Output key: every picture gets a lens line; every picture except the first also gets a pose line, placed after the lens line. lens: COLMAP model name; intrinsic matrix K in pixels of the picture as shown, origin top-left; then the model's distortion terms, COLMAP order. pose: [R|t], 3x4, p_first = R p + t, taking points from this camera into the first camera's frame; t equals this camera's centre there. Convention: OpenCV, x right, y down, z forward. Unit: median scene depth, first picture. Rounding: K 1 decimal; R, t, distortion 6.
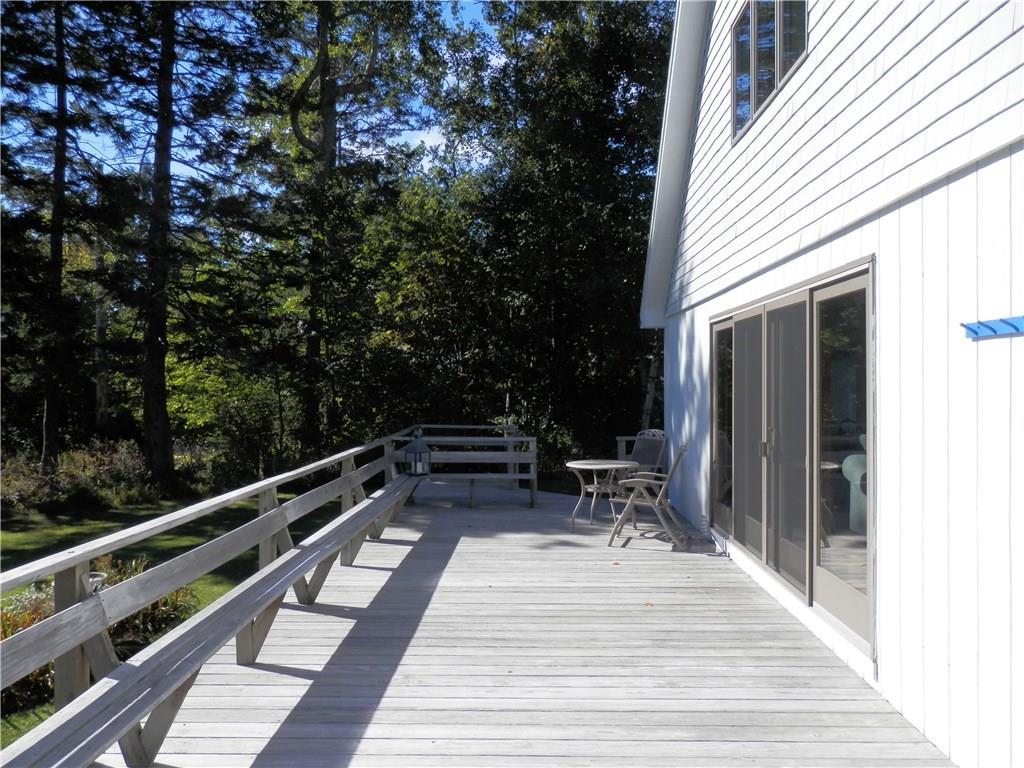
lens RADIAL K [[763.3, 0, 529.5], [0, 763.3, 384.6], [0, 0, 1]] dist [0.001139, 0.005192]
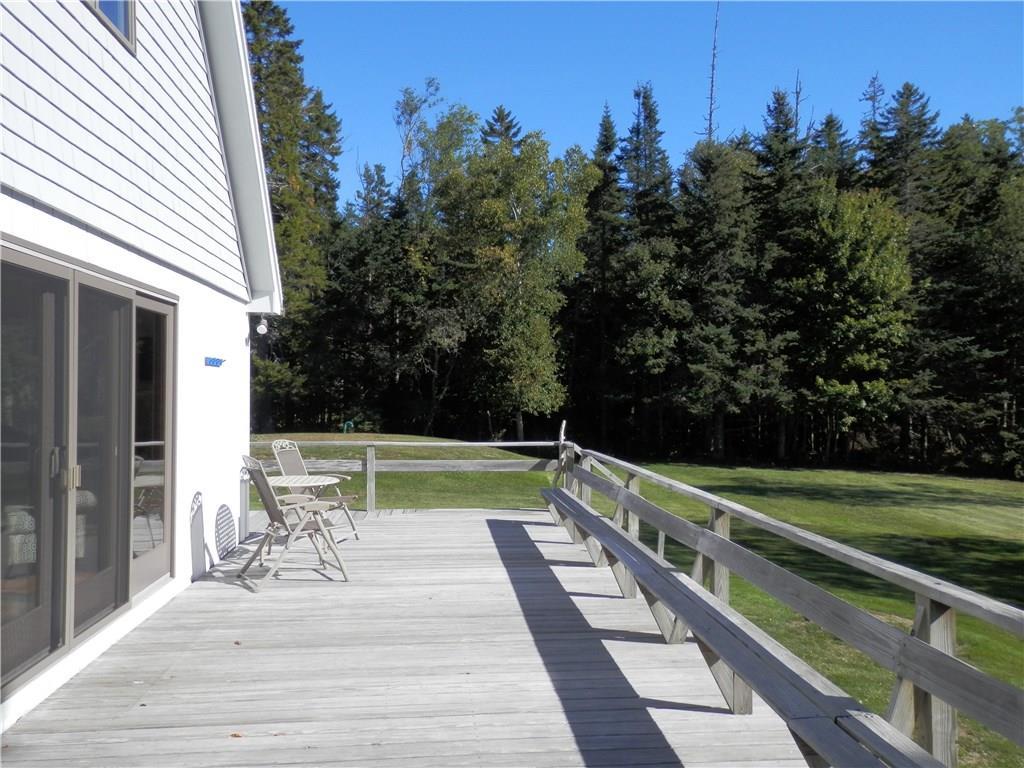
lens RADIAL K [[869.2, 0, 512.0], [0, 869.2, 384.0], [0, 0, 1]] dist [0.037725, 0.011777]
pose [[-0.994996, -0.010904, -0.099323, -0.003963], [-0.010134, 0.999915, -0.008257, -0.001102], [0.099404, -0.007209, -0.995021, 2.062957]]
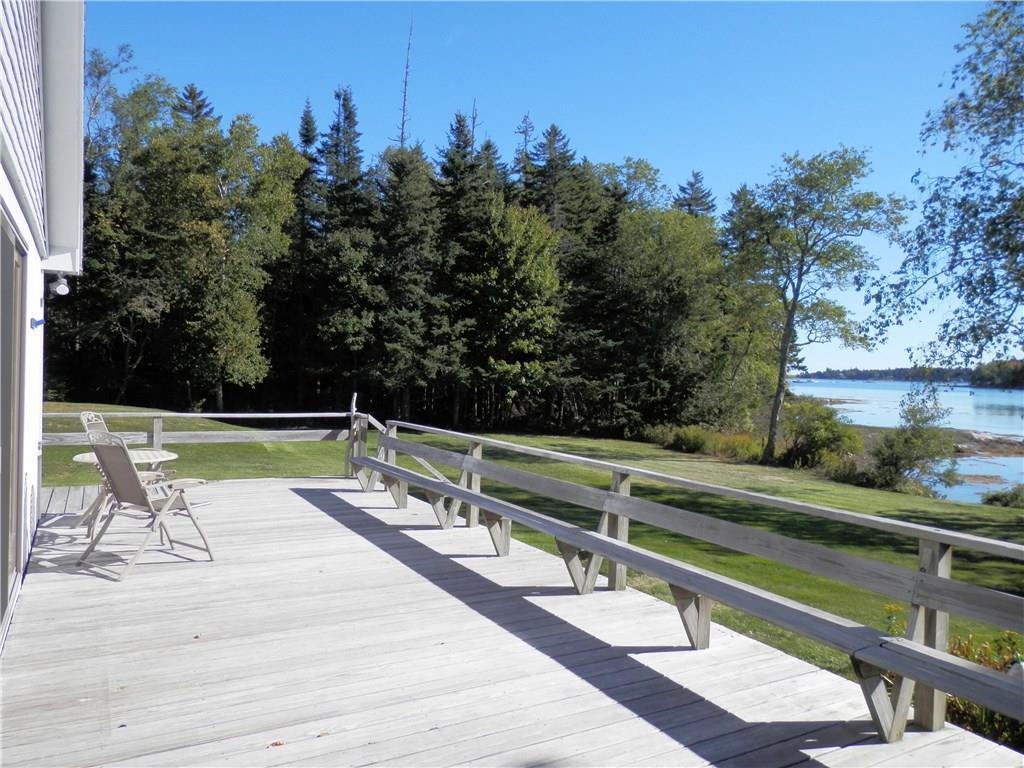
lens RADIAL K [[763.3, 0, 529.5], [0, 763.3, 384.6], [0, 0, 1]] dist [0.001139, 0.005192]
pose [[-0.868279, -0.021983, -0.495588, 0.278687], [-0.033620, 0.999328, 0.014576, 0.003552], [0.494935, 0.029318, -0.868435, 1.891694]]
